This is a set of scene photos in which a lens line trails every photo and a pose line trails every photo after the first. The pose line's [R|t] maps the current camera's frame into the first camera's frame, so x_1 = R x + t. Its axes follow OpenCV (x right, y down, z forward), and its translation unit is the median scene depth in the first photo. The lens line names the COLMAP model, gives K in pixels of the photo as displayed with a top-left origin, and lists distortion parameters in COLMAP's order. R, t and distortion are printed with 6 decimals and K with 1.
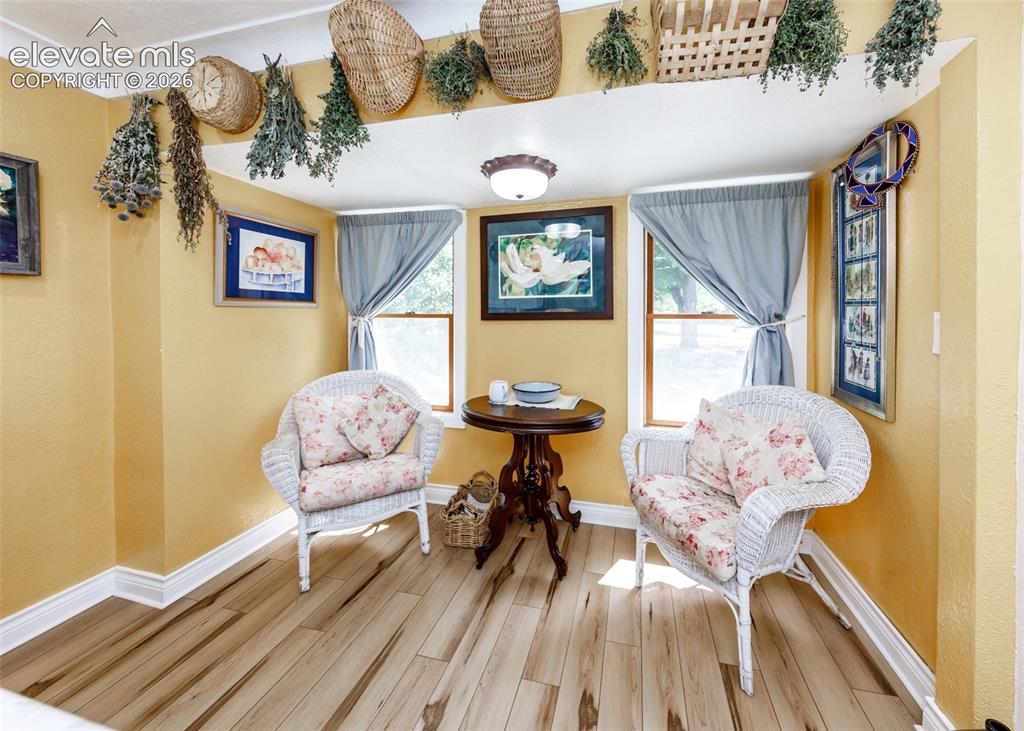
lens RADIAL K [[371.4, 0, 565.5], [0, 371.4, 319.5], [0, 0, 1]] dist [-0.001344, -0.000066]
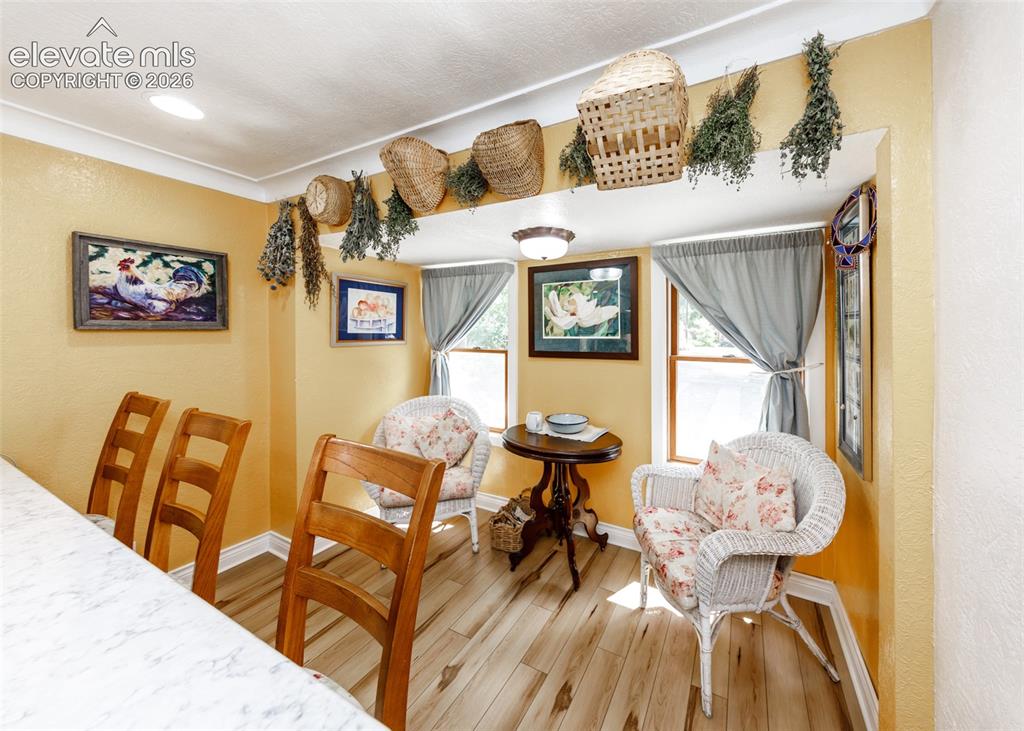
lens RADIAL K [[371.4, 0, 581.7], [0, 371.4, 336.1], [0, 0, 1]] dist [-0.001344, -0.000066]
pose [[0.974752, 0.006448, -0.223198, 0.270674], [-0.007465, 0.999965, -0.003716, -0.084998], [0.223167, 0.005289, 0.974766, -0.124028]]
